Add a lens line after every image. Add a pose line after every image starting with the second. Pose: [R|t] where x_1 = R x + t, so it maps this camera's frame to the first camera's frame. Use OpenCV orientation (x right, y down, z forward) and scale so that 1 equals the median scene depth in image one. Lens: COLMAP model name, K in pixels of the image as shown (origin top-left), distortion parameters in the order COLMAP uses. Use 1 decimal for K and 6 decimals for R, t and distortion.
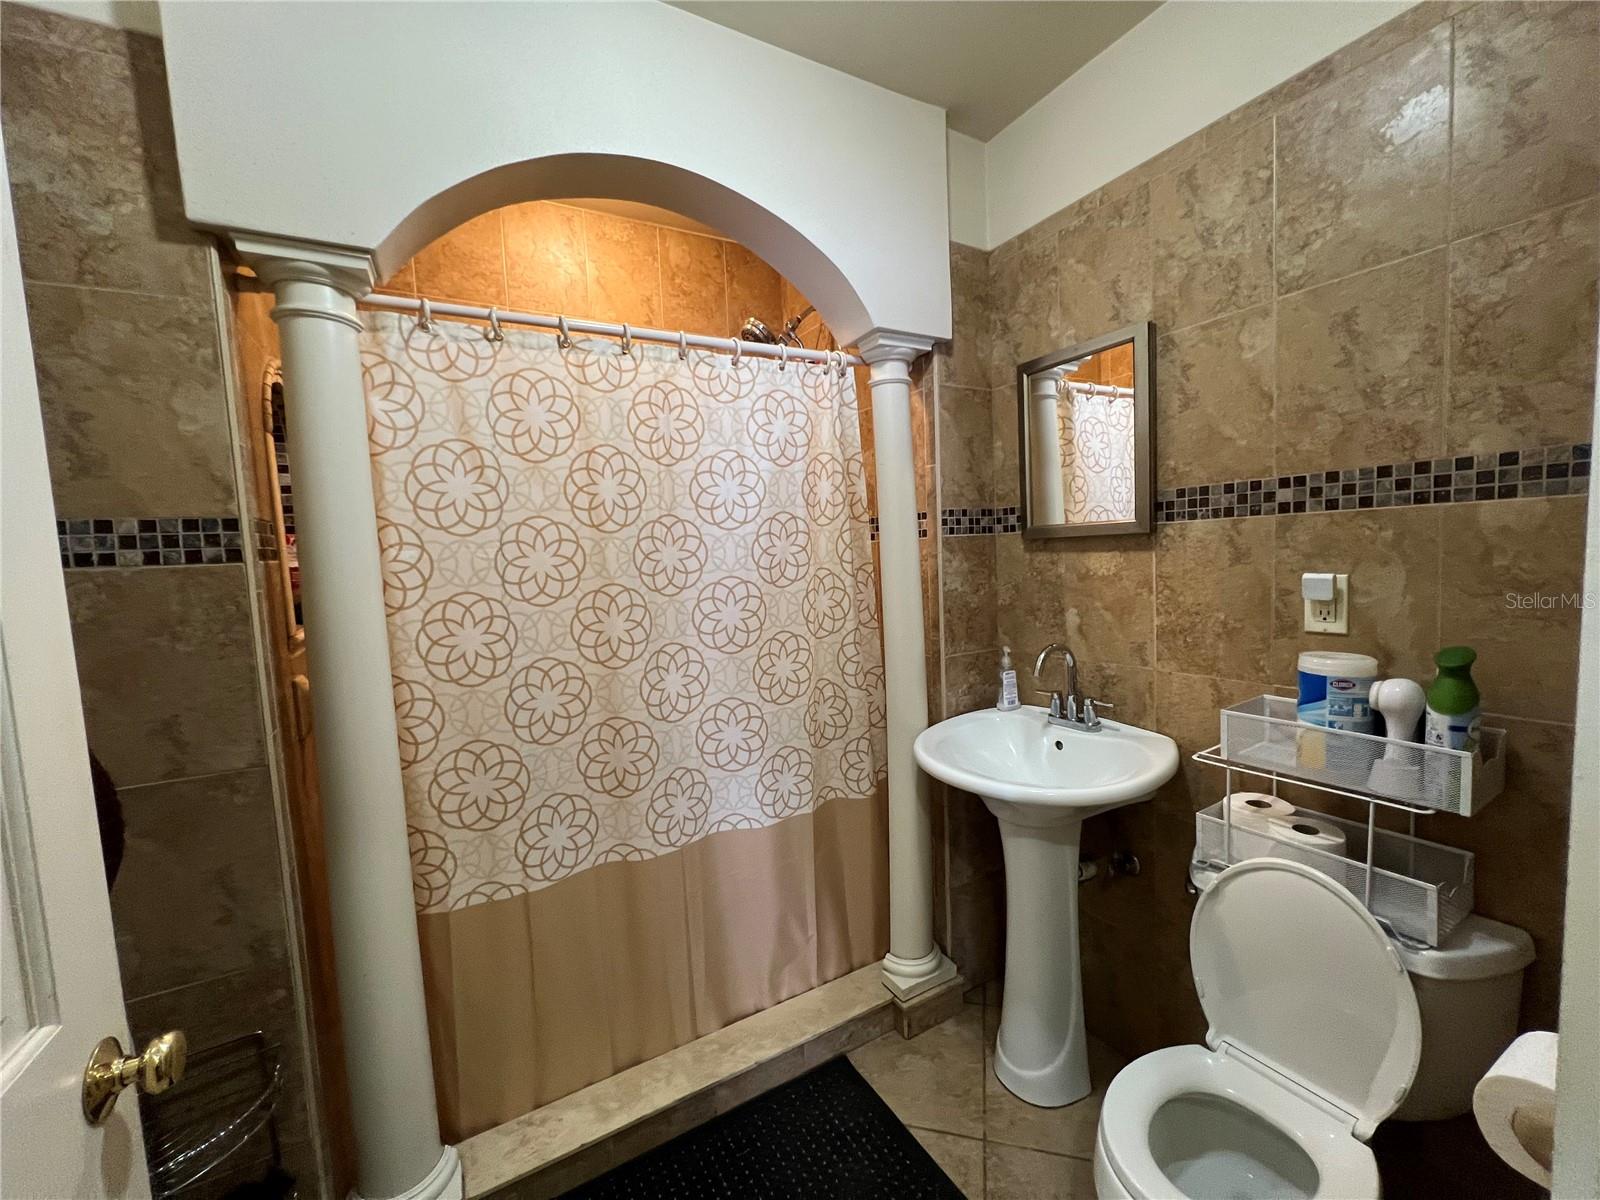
lens RADIAL K [[642.9, 0, 799.6], [0, 642.9, 603.6], [0, 0, 1]] dist [-0.001051, 0.000322]
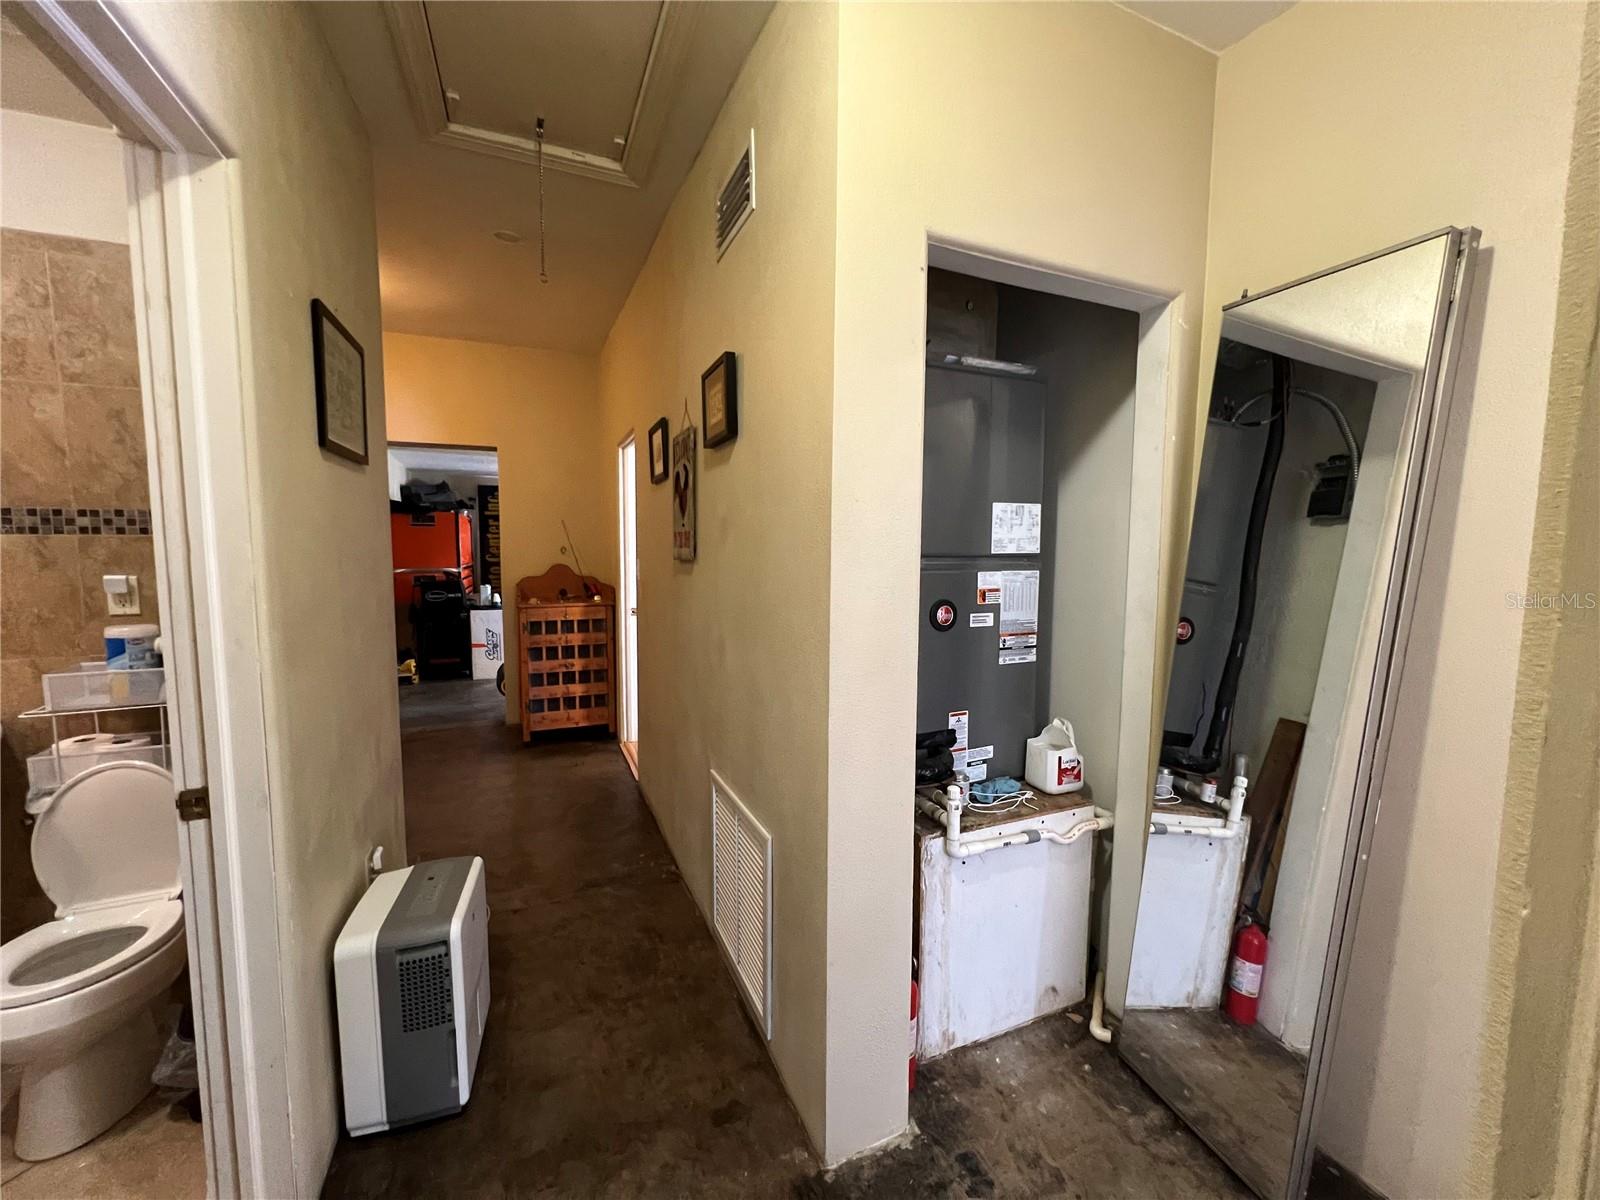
lens RADIAL K [[637.7, 0, 804.0], [0, 637.7, 602.3], [0, 0, 1]] dist [-0.002206, 0.000131]
pose [[0.102798, -0.038776, 0.993946, -0.512964], [0.071007, 0.996977, 0.031550, 0.082792], [-0.992165, 0.067334, 0.105241, -0.756036]]
